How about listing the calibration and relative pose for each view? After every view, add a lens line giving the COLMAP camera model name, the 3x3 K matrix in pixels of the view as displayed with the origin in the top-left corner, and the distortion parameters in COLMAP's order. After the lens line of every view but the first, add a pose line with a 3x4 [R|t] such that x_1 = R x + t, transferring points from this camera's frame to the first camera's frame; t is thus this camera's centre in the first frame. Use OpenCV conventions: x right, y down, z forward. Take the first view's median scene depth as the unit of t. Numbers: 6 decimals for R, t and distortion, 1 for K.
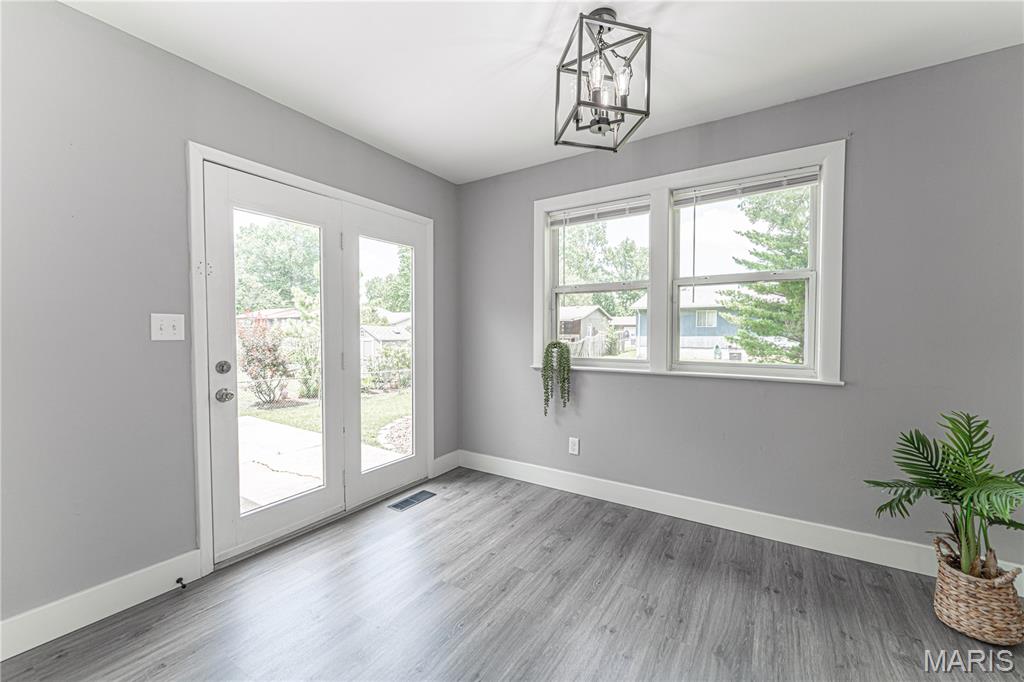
lens RADIAL K [[412.8, 0, 495.0], [0, 412.8, 341.3], [0, 0, 1]] dist [-0.002111, -0.000210]
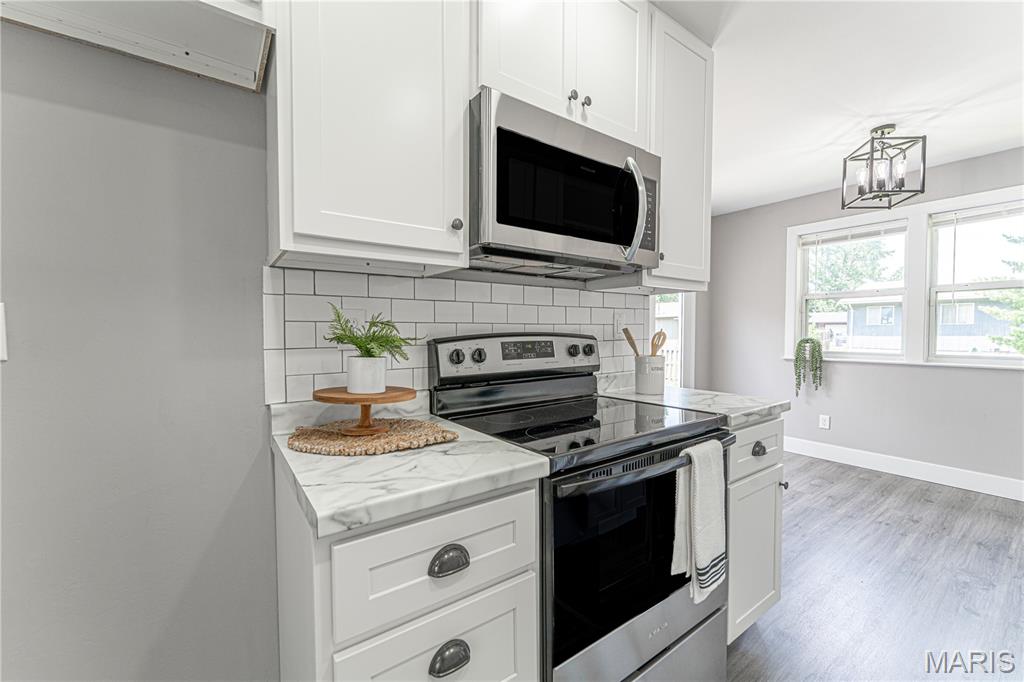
lens RADIAL K [[407.5, 0, 514.1], [0, 407.5, 341.9], [0, 0, 1]] dist [0.000325, -0.000150]
pose [[0.938565, 0.007271, -0.345026, -0.270601], [-0.006047, 0.999971, 0.004622, 0.011728], [0.345049, -0.002252, 0.938582, -0.488910]]
